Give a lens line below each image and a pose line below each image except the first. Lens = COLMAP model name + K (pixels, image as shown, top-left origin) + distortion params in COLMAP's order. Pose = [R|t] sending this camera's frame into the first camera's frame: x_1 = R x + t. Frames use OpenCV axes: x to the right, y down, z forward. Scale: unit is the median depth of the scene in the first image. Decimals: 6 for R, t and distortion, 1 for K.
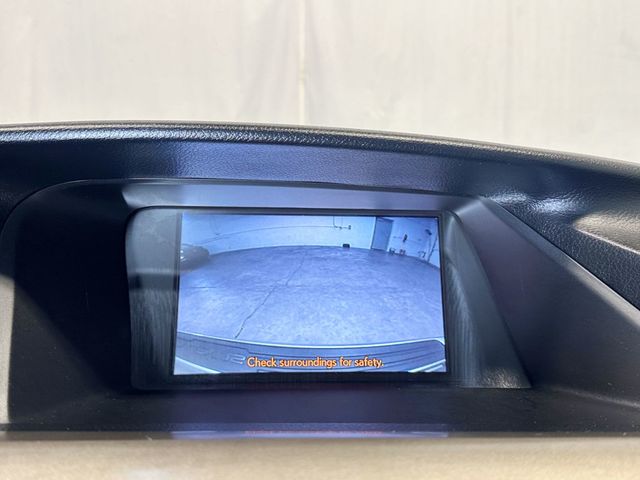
lens RADIAL K [[622.0, 0, 321.1], [0, 622.0, 254.8], [0, 0, 1]] dist [0.159760, -0.311893]
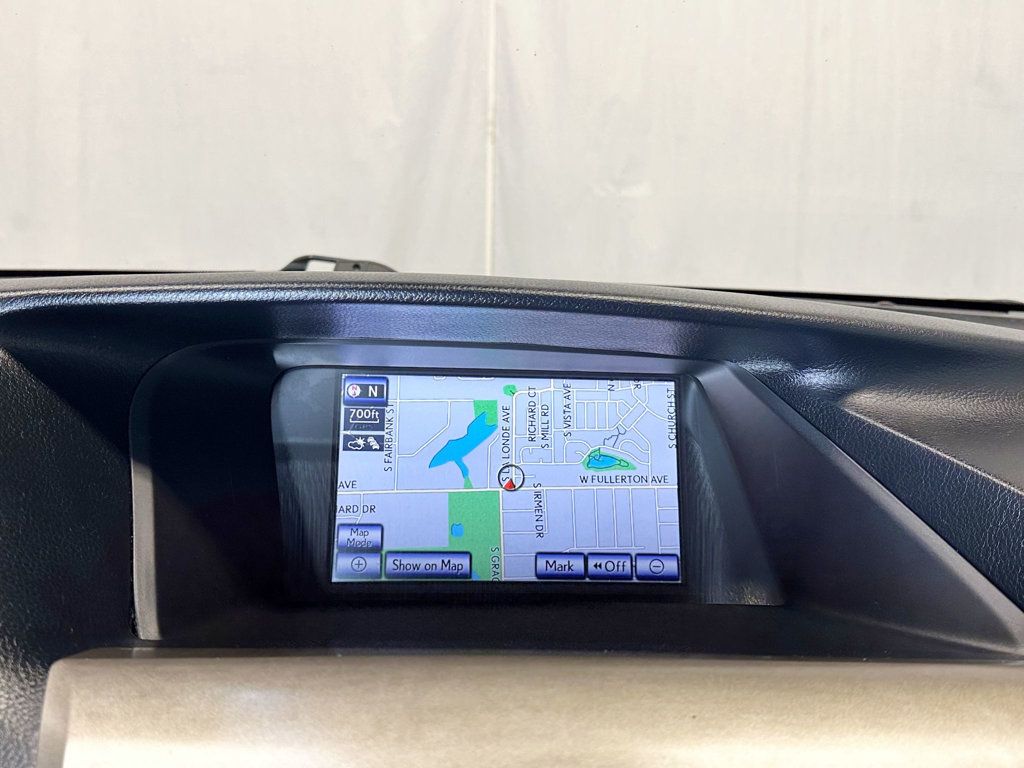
lens RADIAL K [[986.1, 0, 511.9], [0, 986.1, 402.8], [0, 0, 1]] dist [0.124559, -0.003721]
pose [[0.999931, 0.011391, -0.002716, -0.012600], [-0.011358, 0.999864, 0.011943, -0.059961], [0.002852, -0.011912, 0.999925, -0.277193]]
